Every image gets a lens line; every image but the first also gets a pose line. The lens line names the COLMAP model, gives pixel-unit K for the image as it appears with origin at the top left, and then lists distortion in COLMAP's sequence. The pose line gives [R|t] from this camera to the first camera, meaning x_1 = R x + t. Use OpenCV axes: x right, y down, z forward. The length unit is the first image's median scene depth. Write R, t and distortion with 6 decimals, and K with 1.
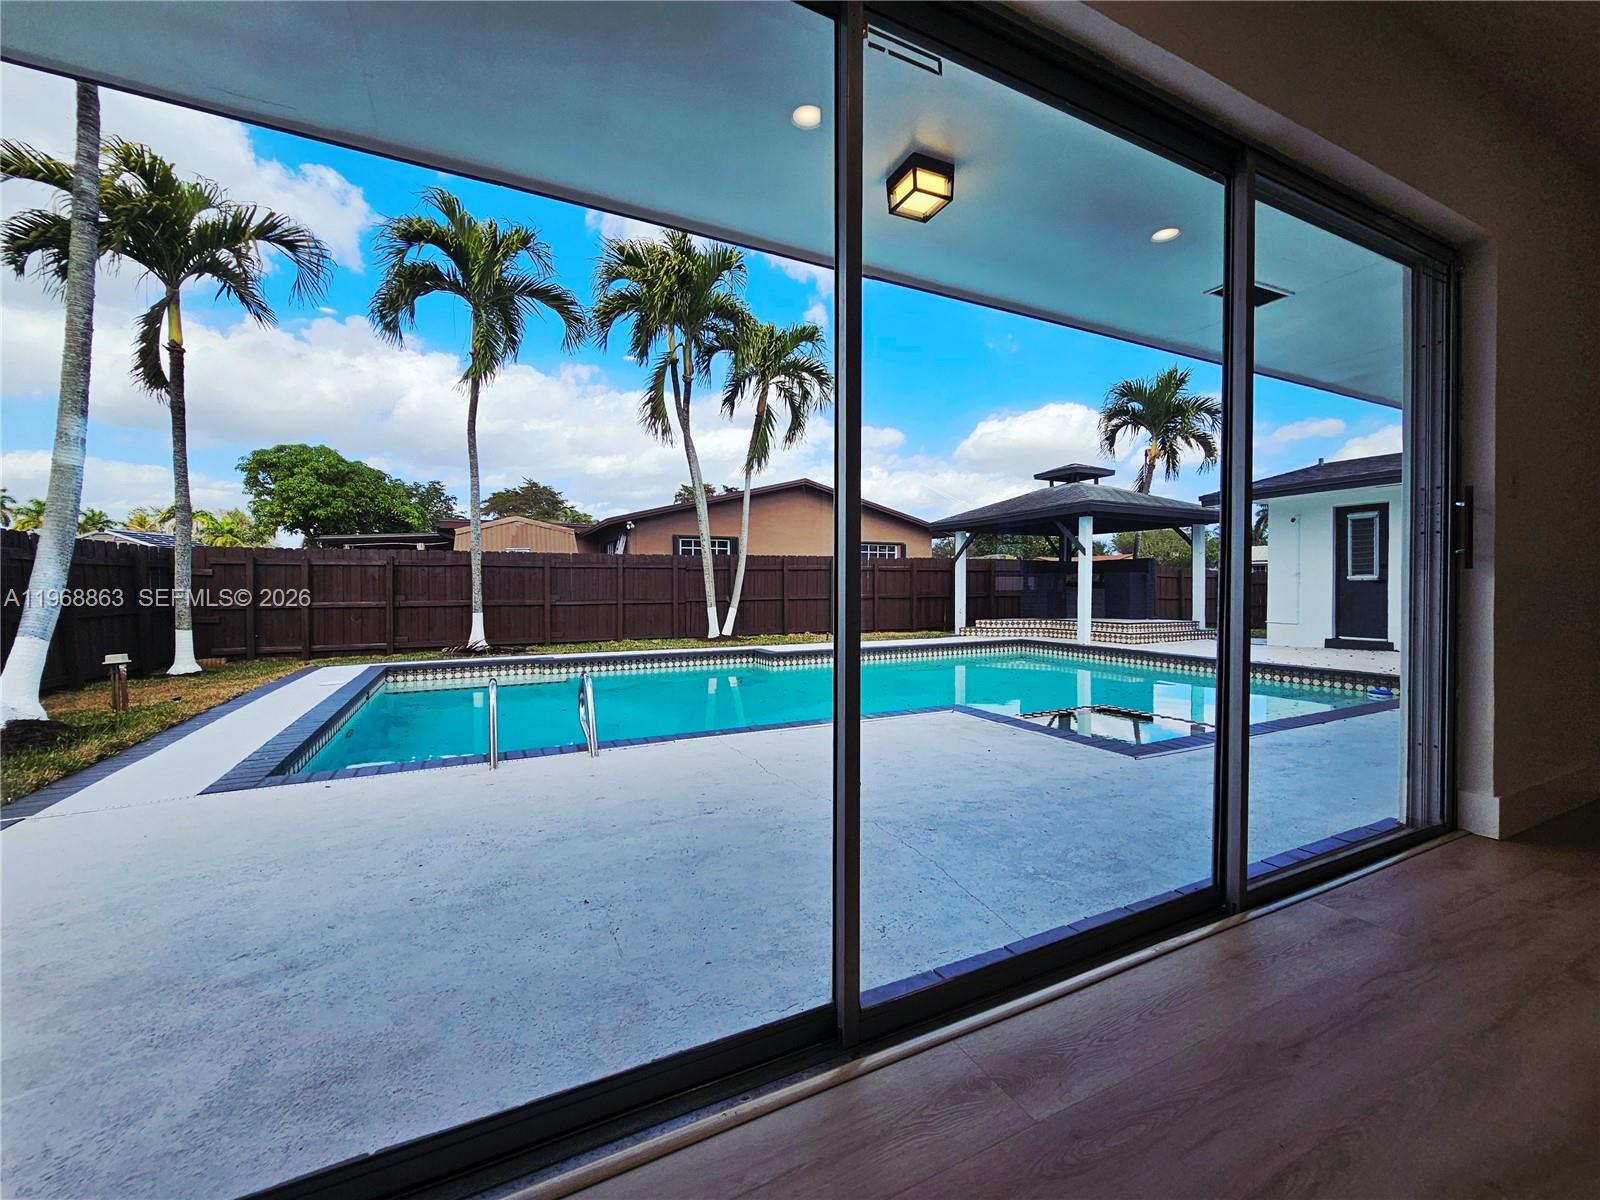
lens RADIAL K [[653.7, 0, 806.9], [0, 653.7, 600.6], [0, 0, 1]] dist [-0.000120, -0.000808]
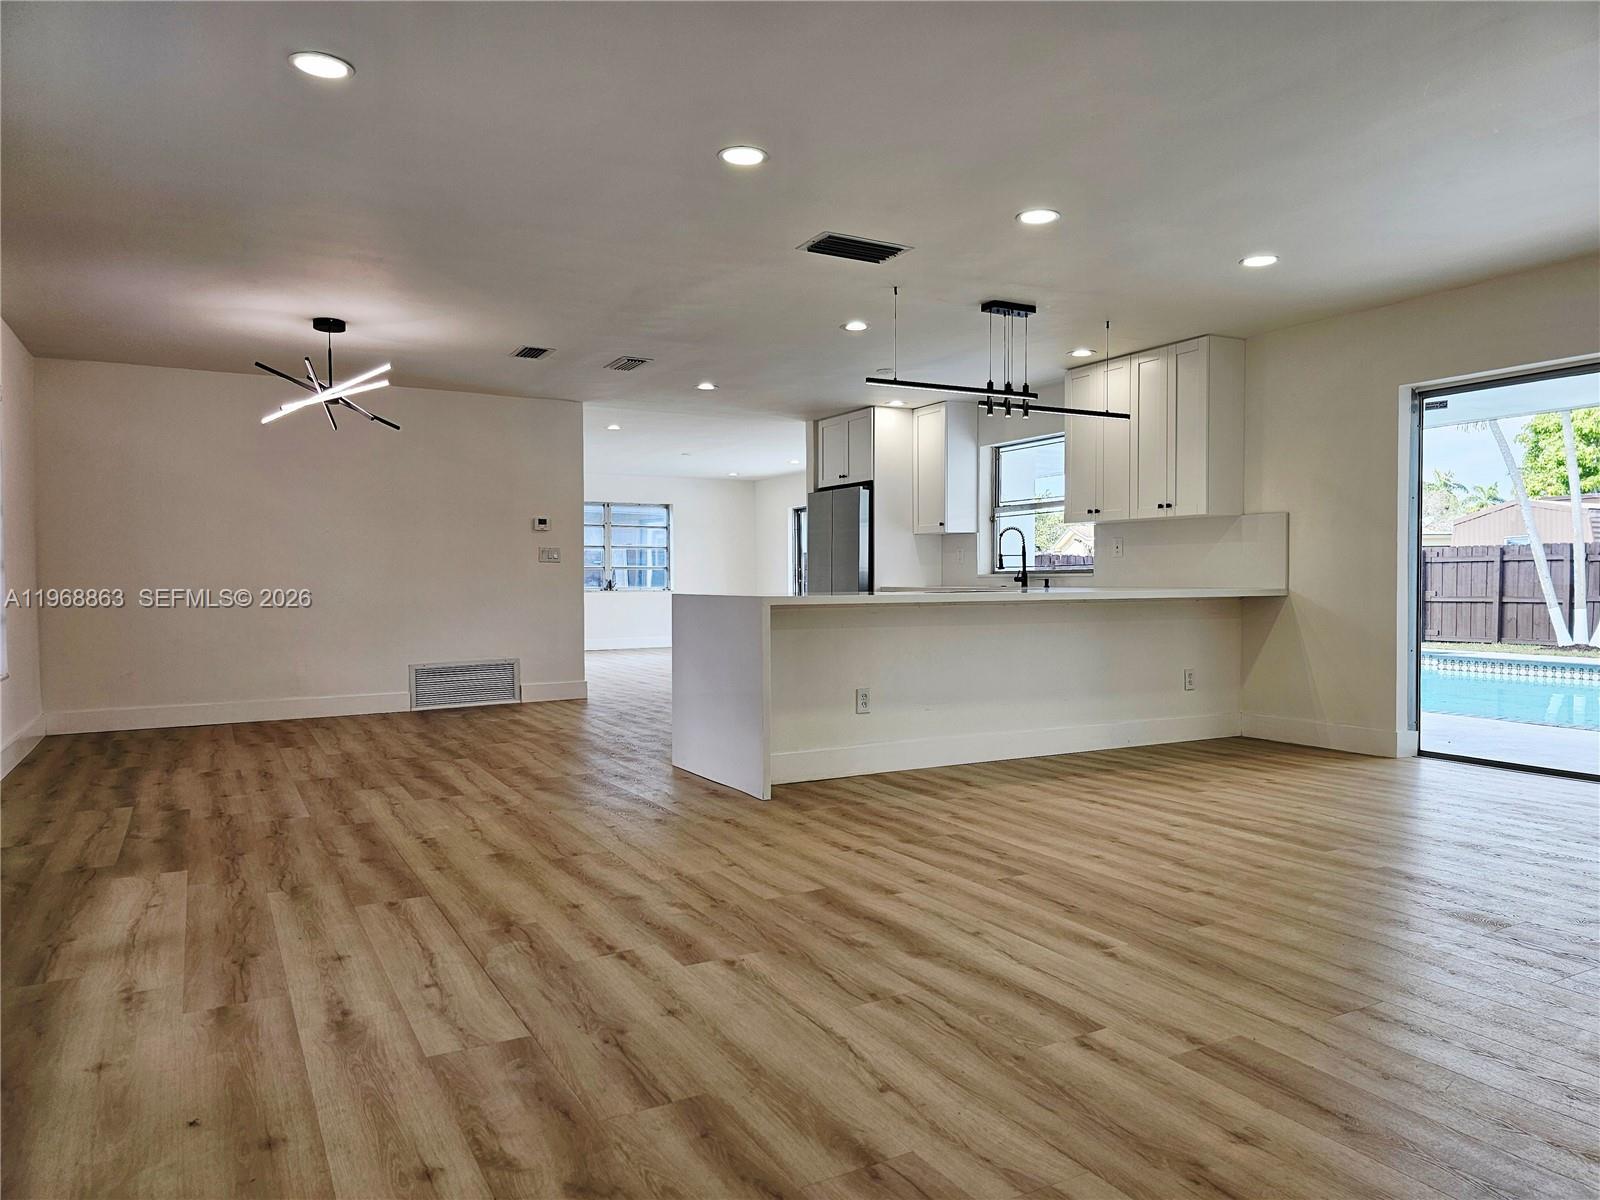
lens RADIAL K [[1072.6, 0, 804.3], [0, 1072.6, 600.9], [0, 0, 1]] dist [0.042015, -0.027969]
pose [[0.031655, 0.023675, -0.999218, 1.149143], [-0.016693, 0.999593, 0.023155, -0.014859], [0.999359, 0.015946, 0.032038, 0.023649]]
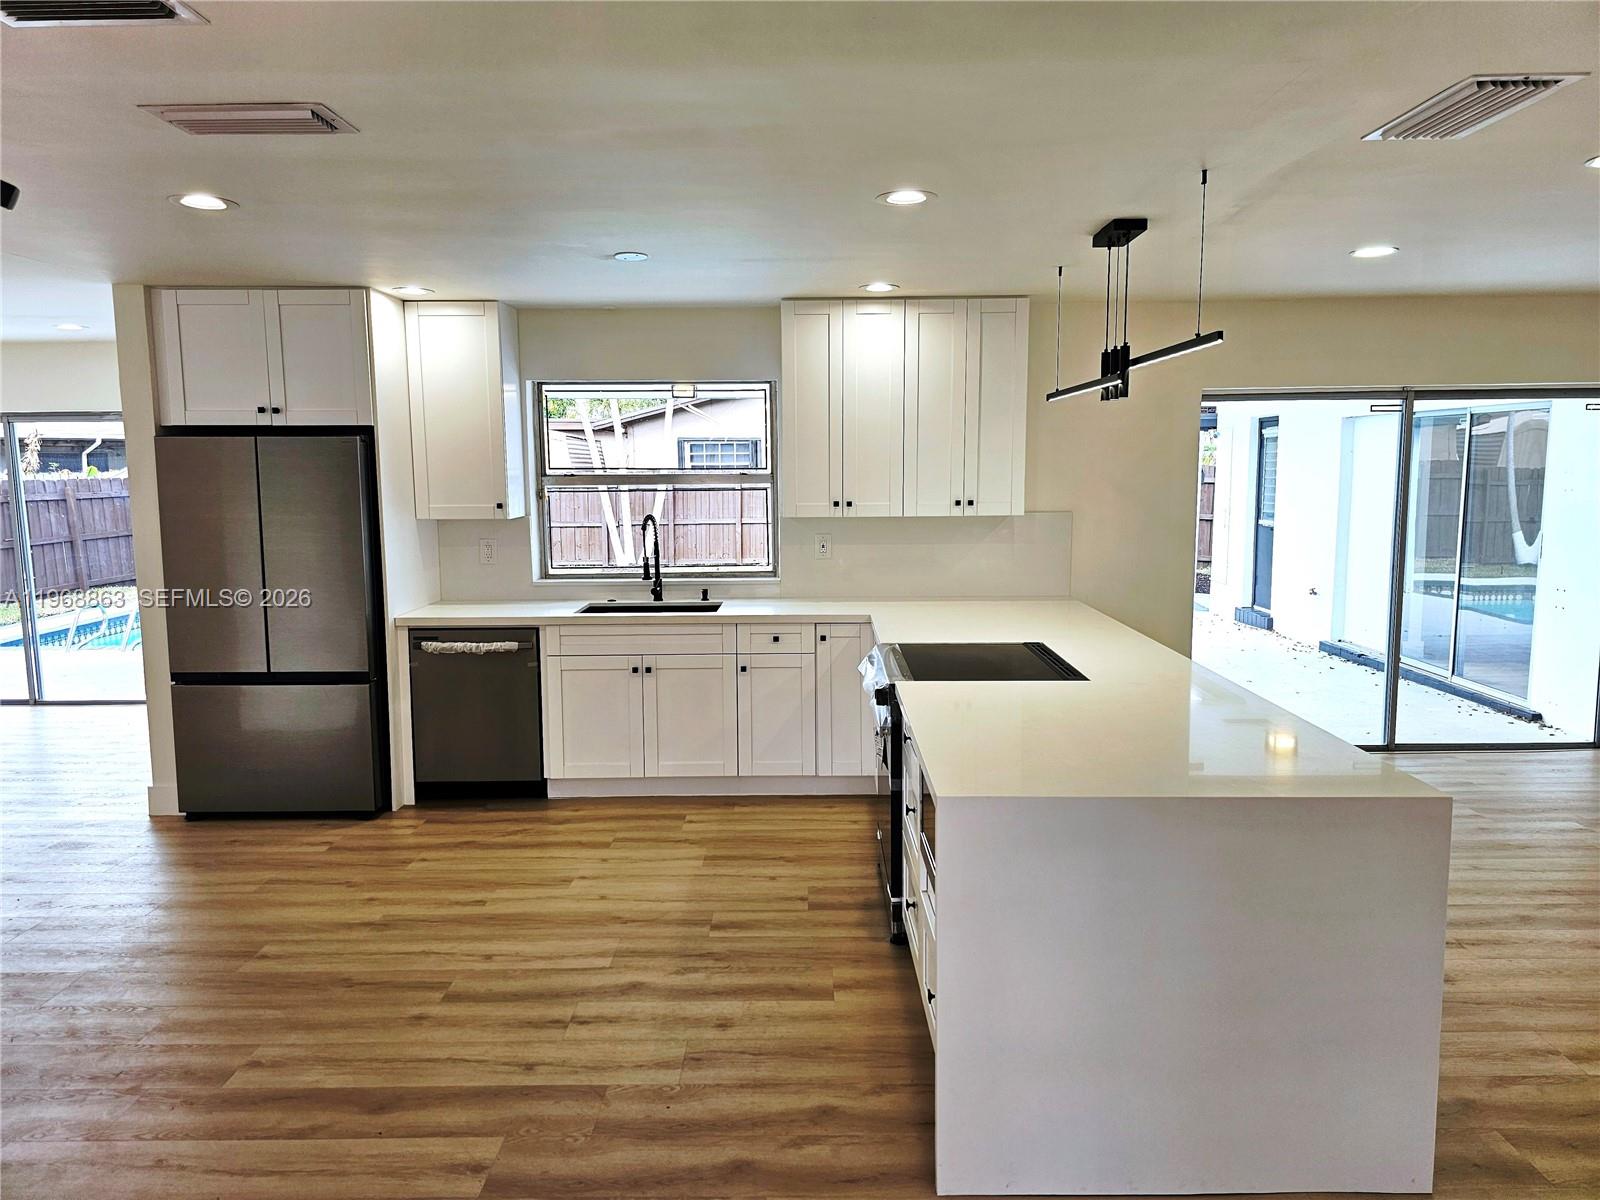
lens RADIAL K [[1072.6, 0, 816.6], [0, 1072.6, 585.2], [0, 0, 1]] dist [0.042015, -0.027969]
pose [[0.894797, 0.047434, -0.443947, 0.746047], [-0.005610, 0.995456, 0.095053, -0.061435], [0.446439, -0.082562, 0.890997, -0.197677]]
